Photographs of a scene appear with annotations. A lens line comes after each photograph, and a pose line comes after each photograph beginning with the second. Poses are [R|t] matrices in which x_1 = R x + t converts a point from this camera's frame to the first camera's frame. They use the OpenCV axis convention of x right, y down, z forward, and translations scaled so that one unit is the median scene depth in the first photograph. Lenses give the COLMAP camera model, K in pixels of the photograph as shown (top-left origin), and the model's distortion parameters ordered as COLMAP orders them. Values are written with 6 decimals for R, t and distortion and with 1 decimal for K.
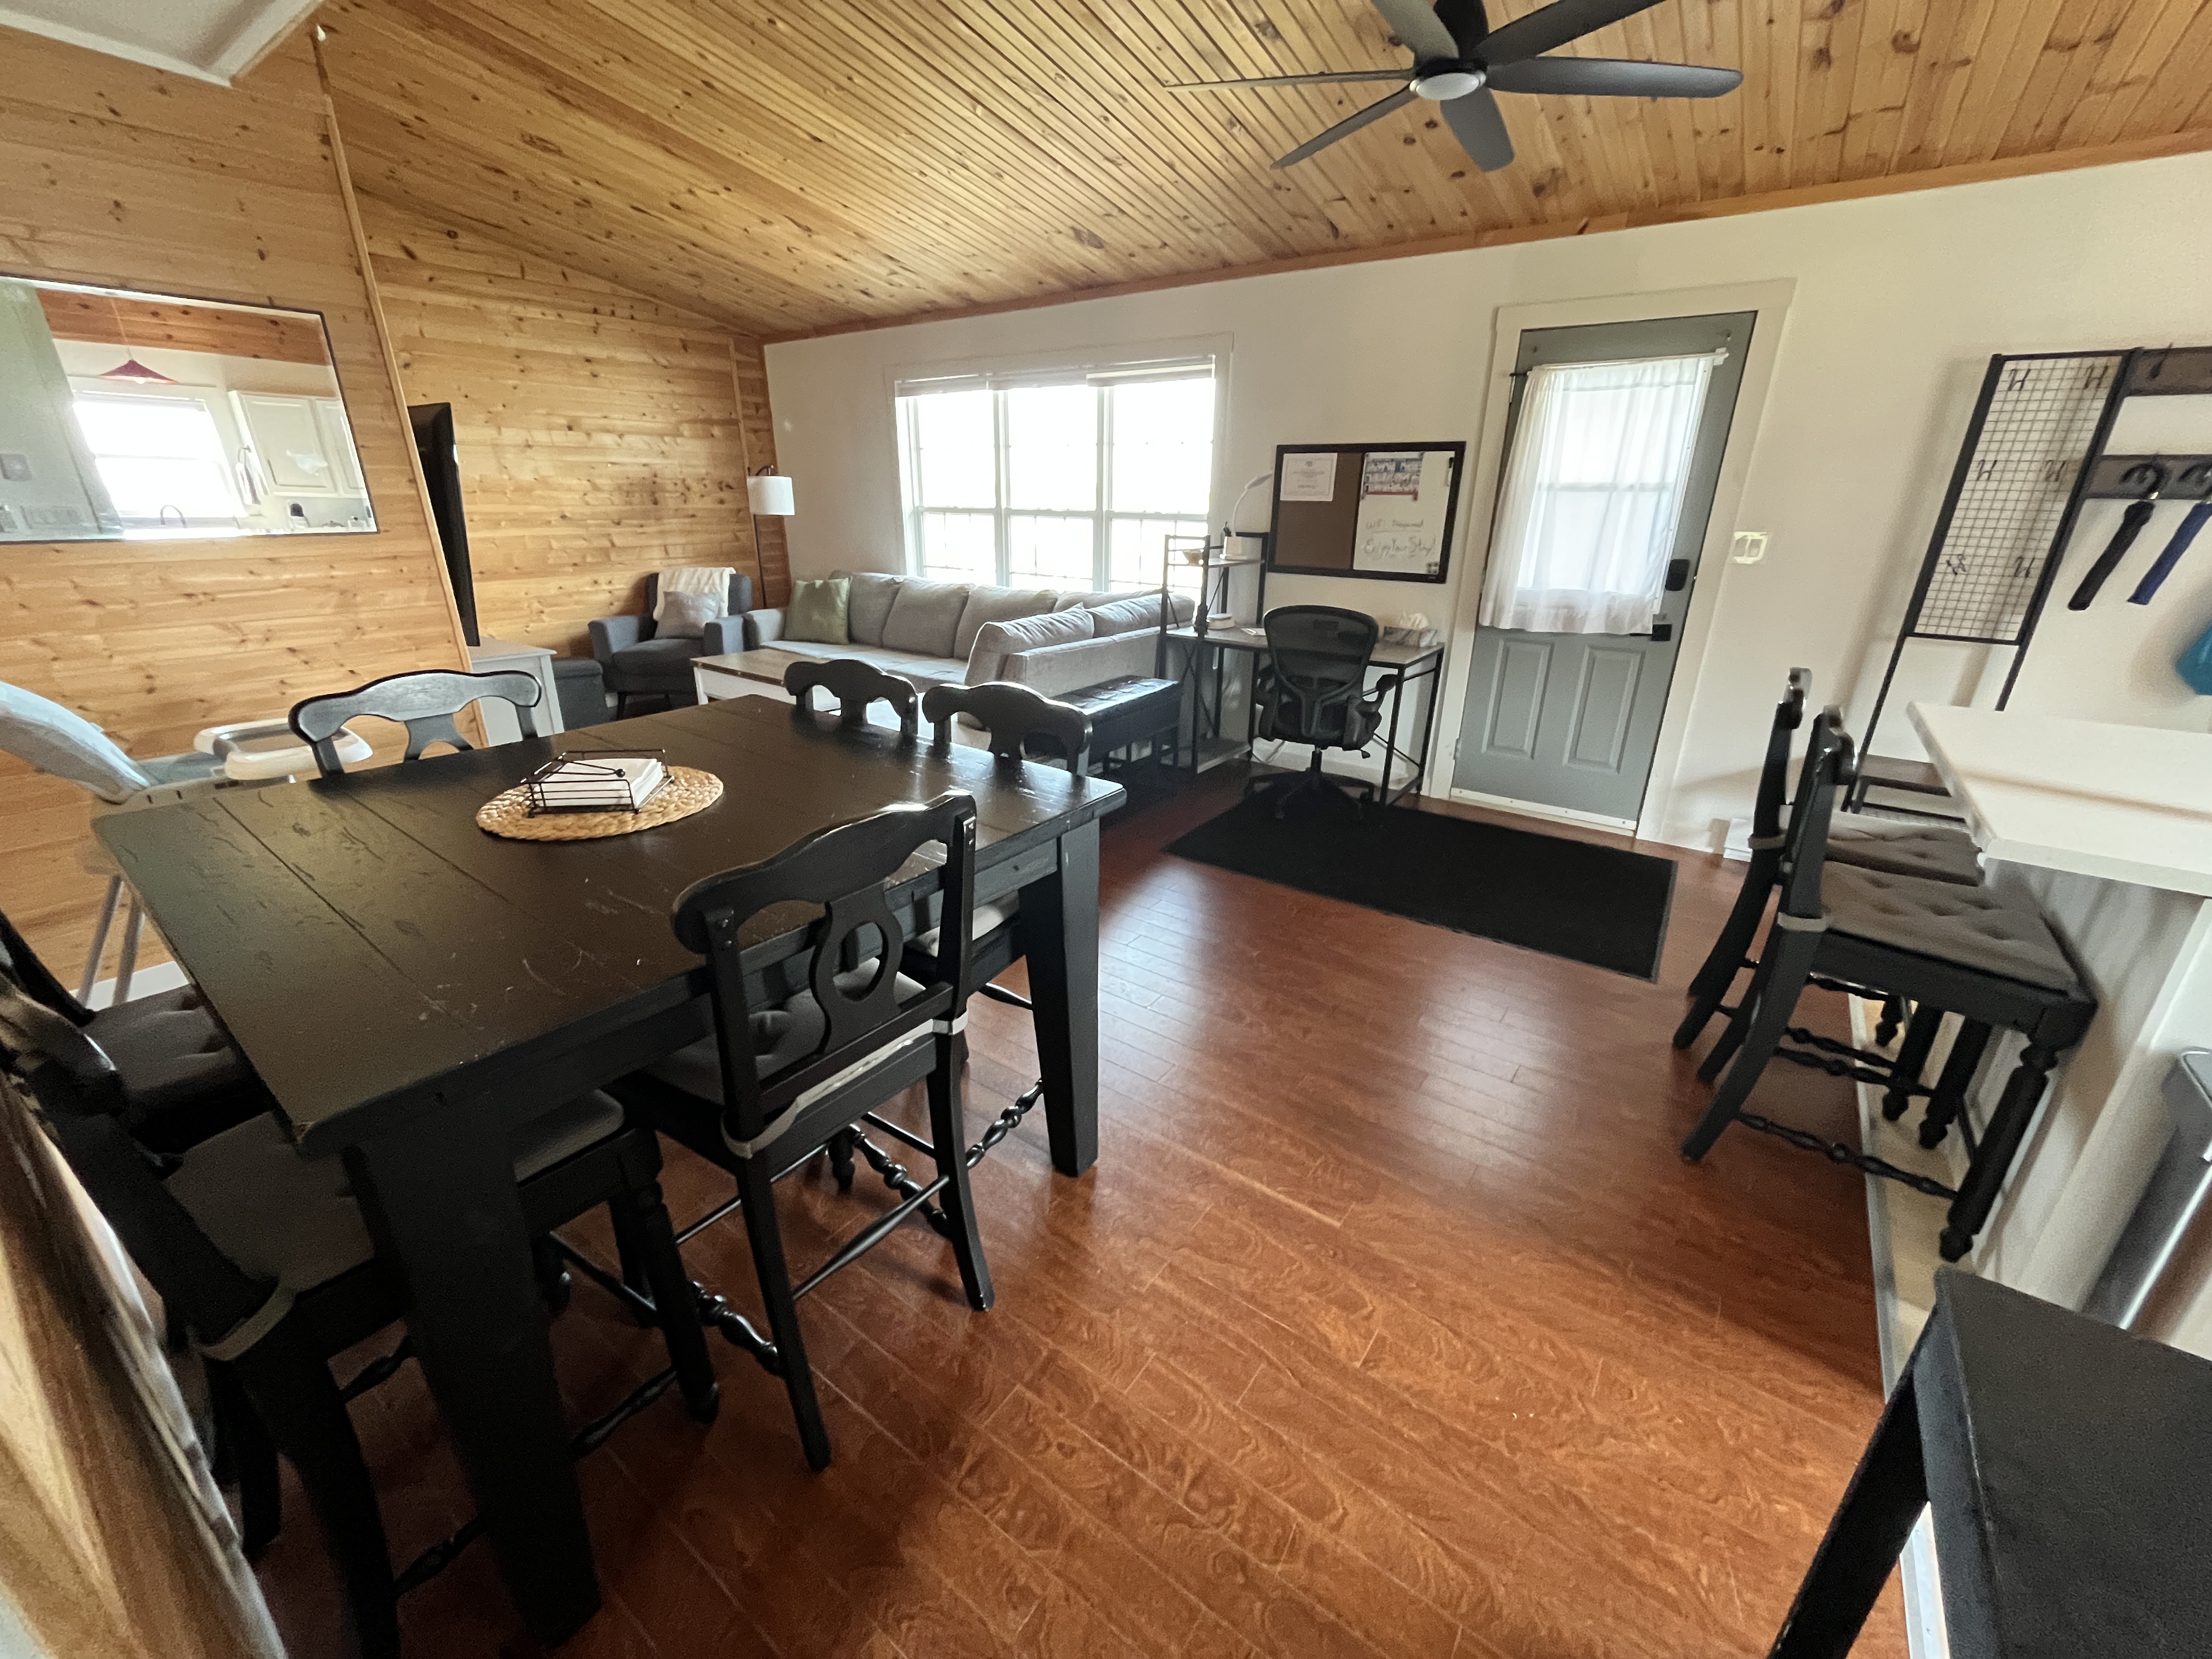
lens RADIAL K [[894.3, 0, 1100.8], [0, 894.3, 835.8], [0, 0, 1]] dist [-0.002376, -0.000140]
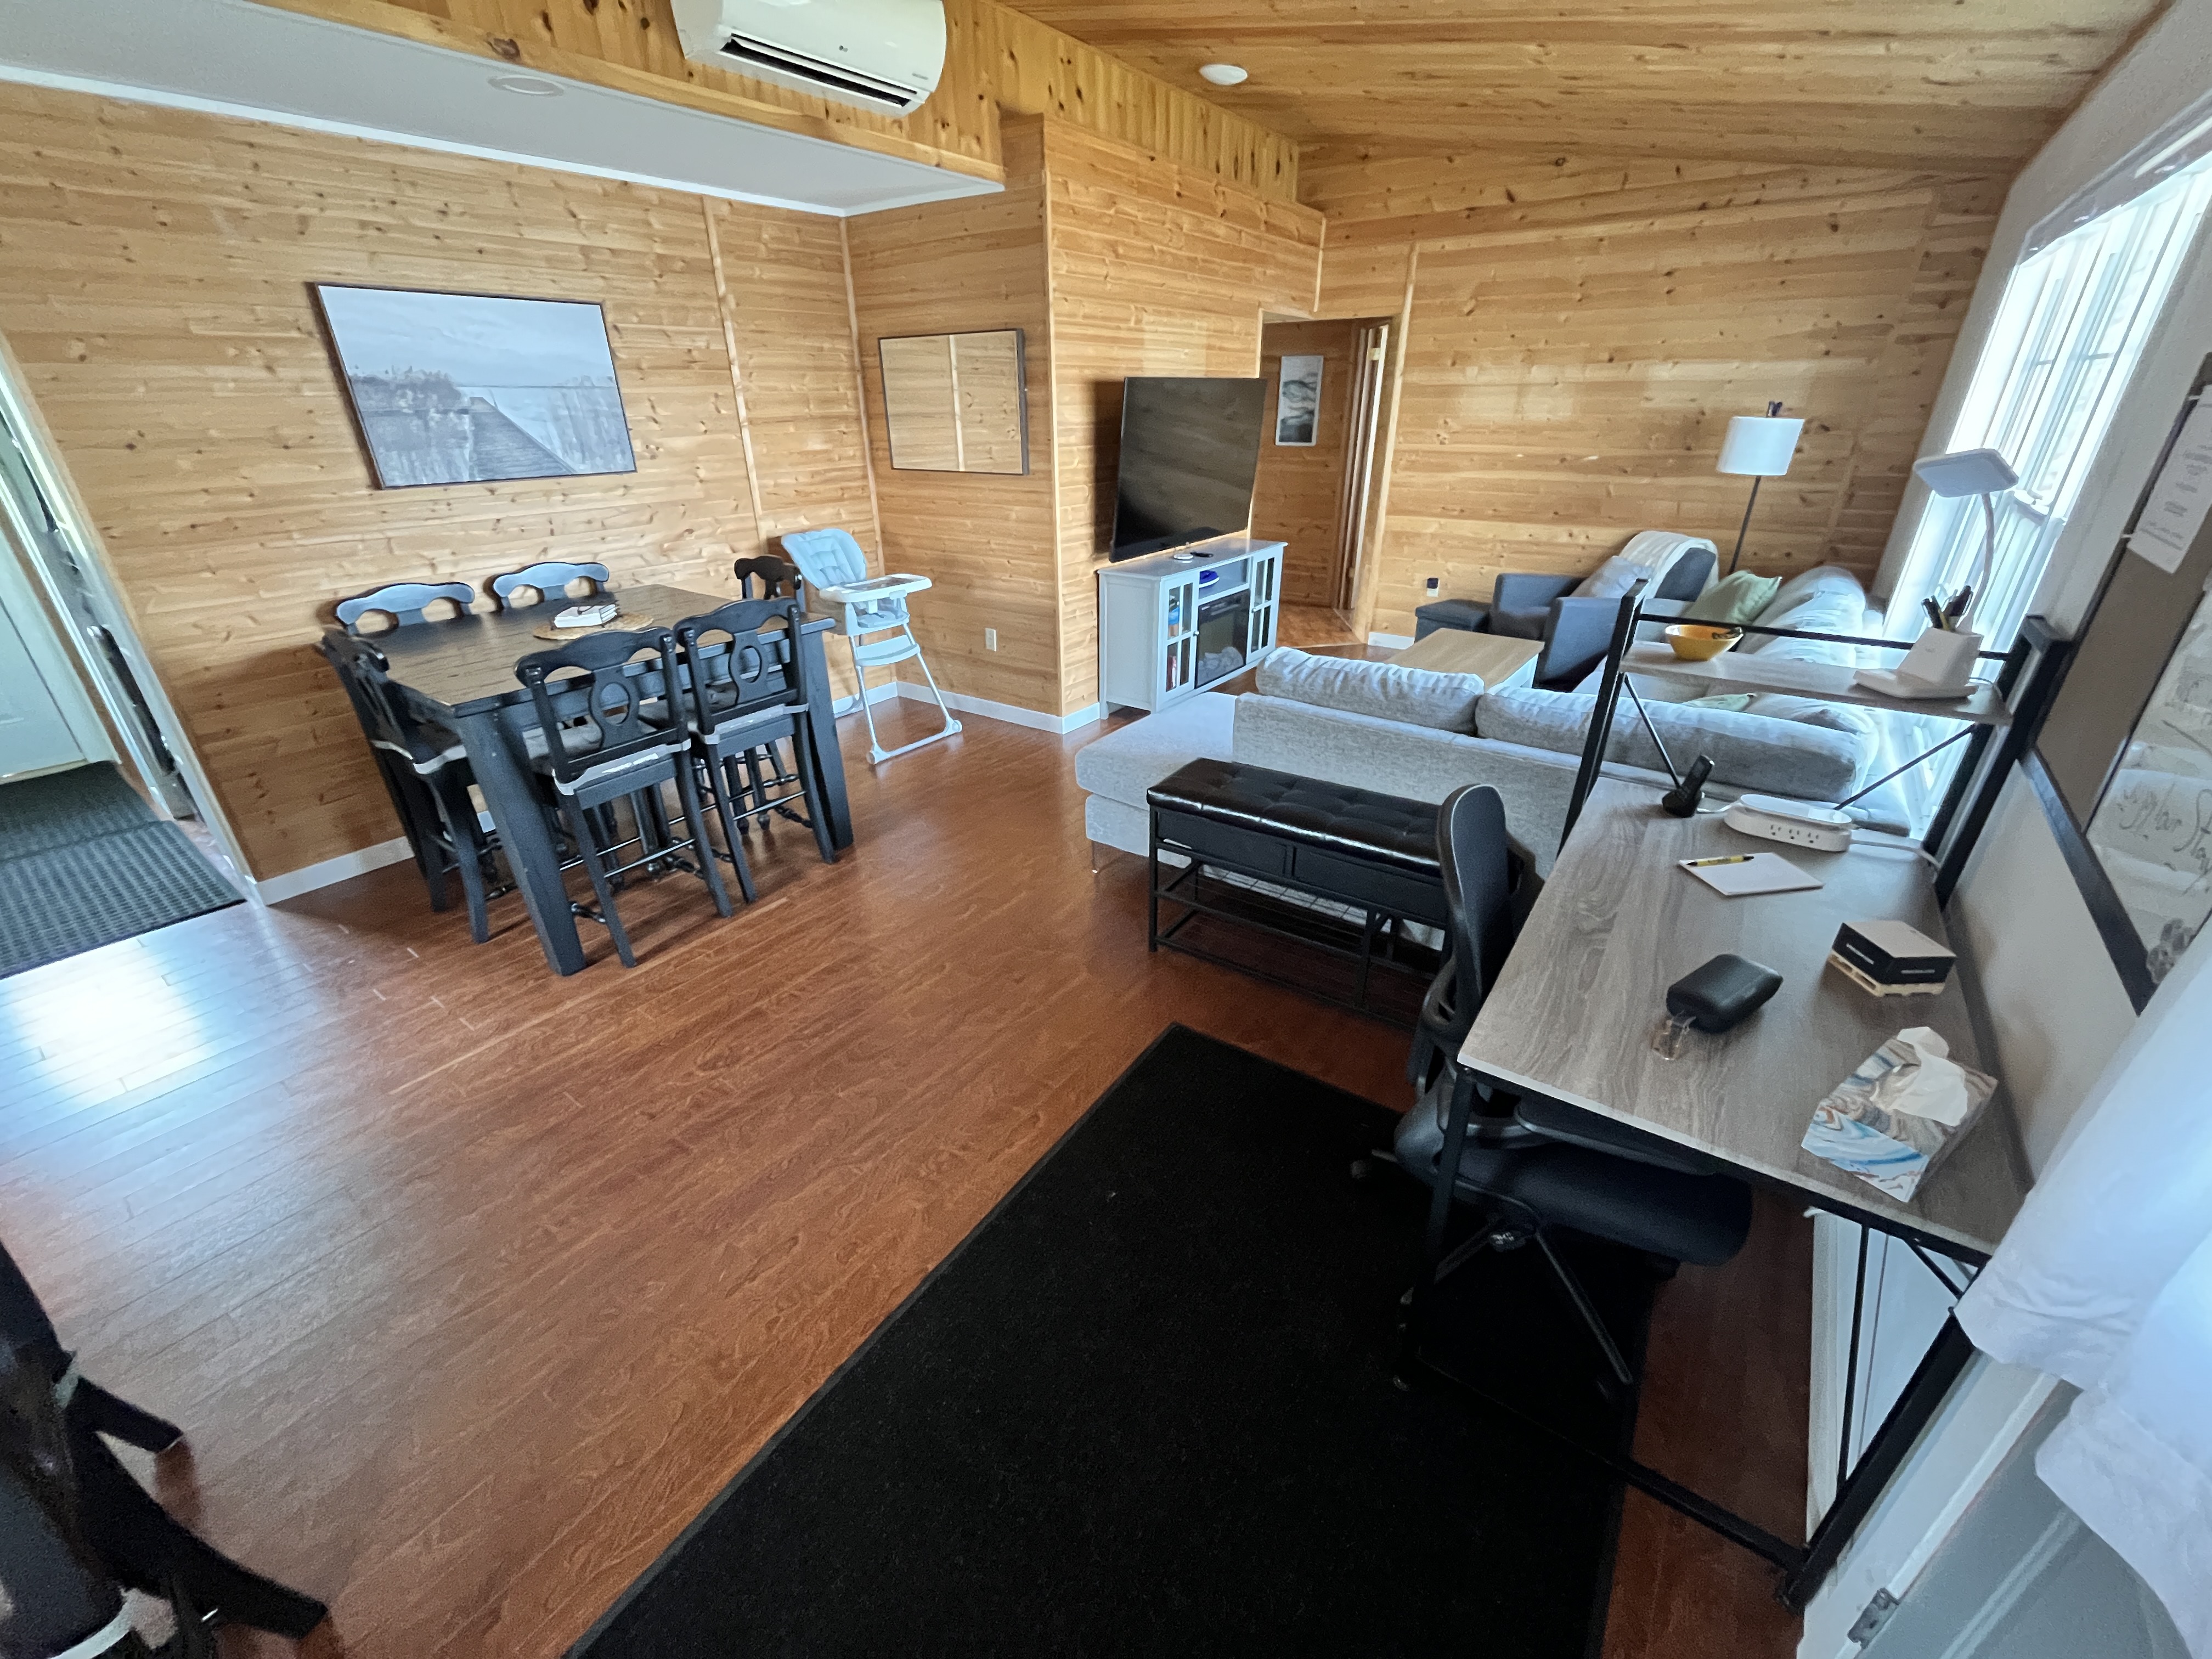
lens RADIAL K [[894.3, 0, 1100.8], [0, 894.3, 835.8], [0, 0, 1]] dist [-0.002376, -0.000140]
pose [[0.003720, 0.433323, -0.901231, 0.426709], [-0.348669, 0.845242, 0.404963, -0.248845], [0.937239, 0.312725, 0.154230, 0.556763]]
